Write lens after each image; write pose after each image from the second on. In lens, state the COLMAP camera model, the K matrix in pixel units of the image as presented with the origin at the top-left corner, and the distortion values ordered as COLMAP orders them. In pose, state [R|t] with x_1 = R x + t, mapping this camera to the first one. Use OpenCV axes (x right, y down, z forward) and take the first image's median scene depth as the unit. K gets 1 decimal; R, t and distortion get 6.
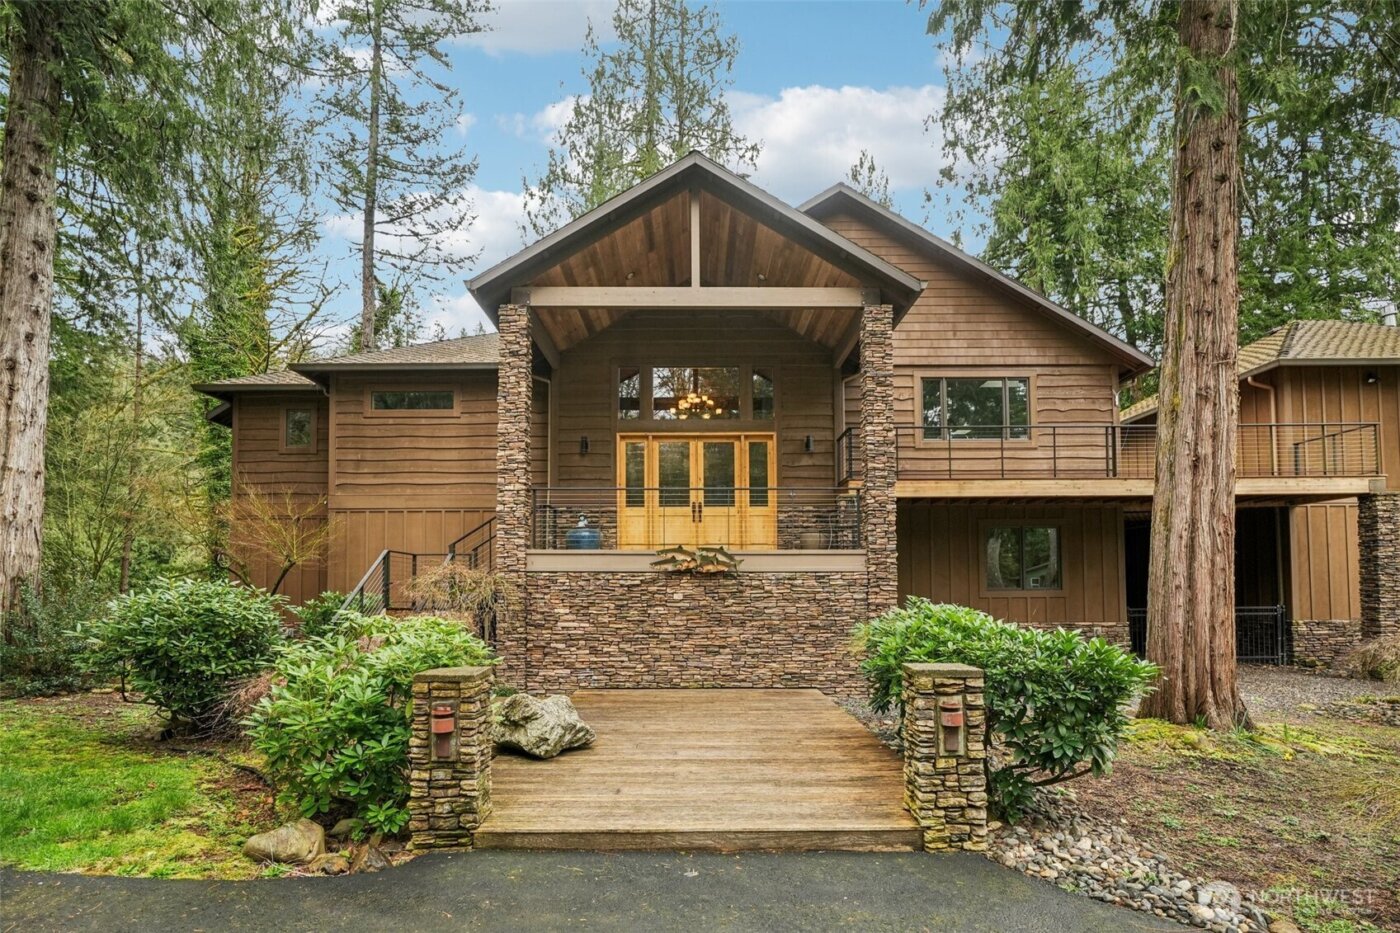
lens RADIAL K [[657.9, 0, 700.1], [0, 657.9, 508.3], [0, 0, 1]] dist [-0.003785, -0.000737]
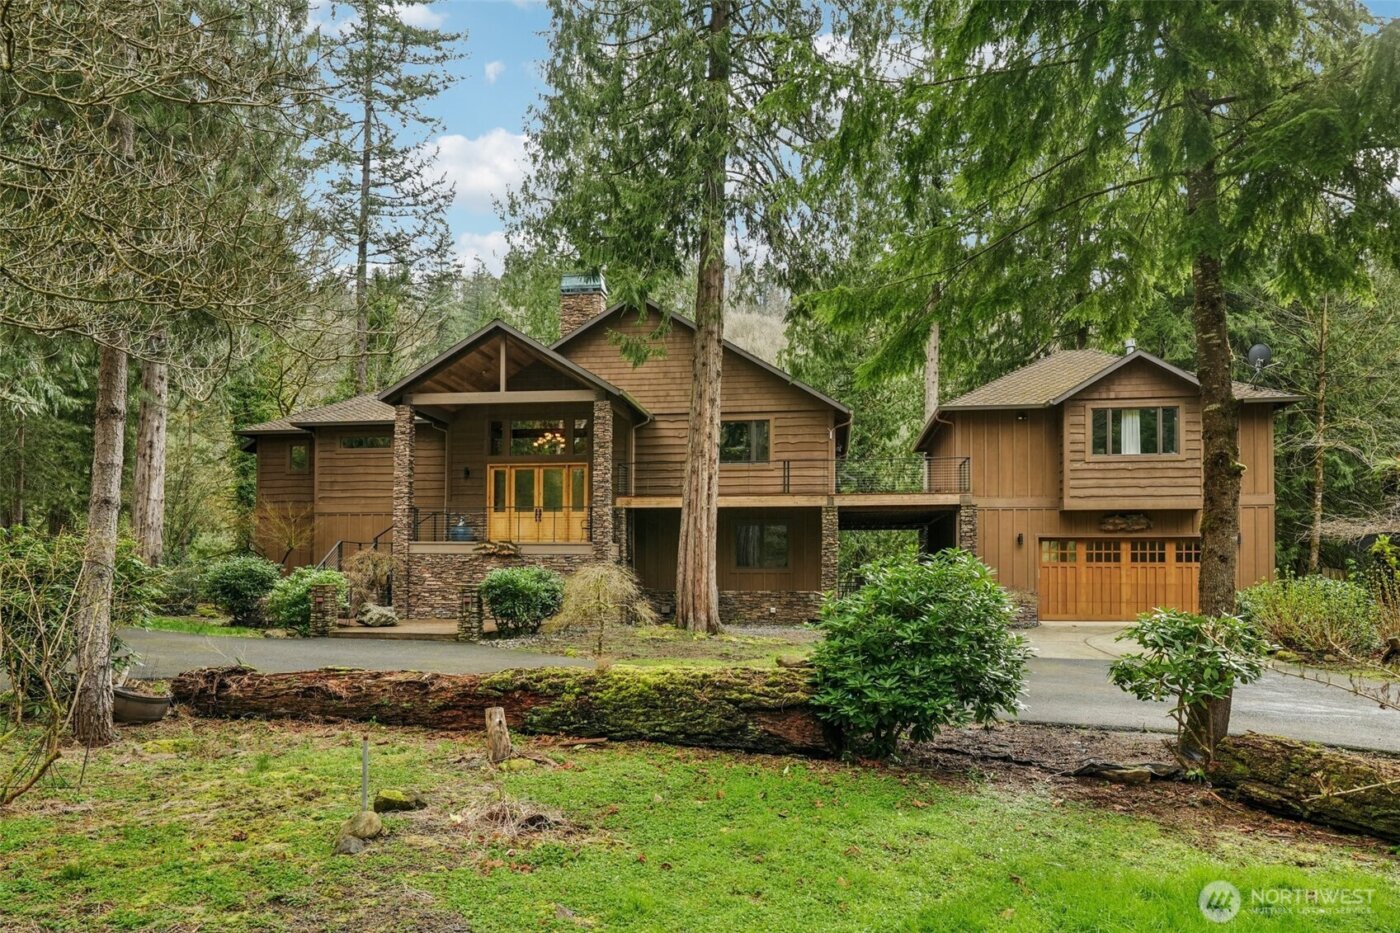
lens RADIAL K [[849.7, 0, 700.0], [0, 849.7, 466.5], [0, 0, 1]] dist [0.004967, 0.000886]
pose [[0.991001, -0.008213, -0.133605, 0.830265], [0.007130, 0.999938, -0.008582, -0.115600], [0.133667, 0.007552, 0.990998, -1.192694]]
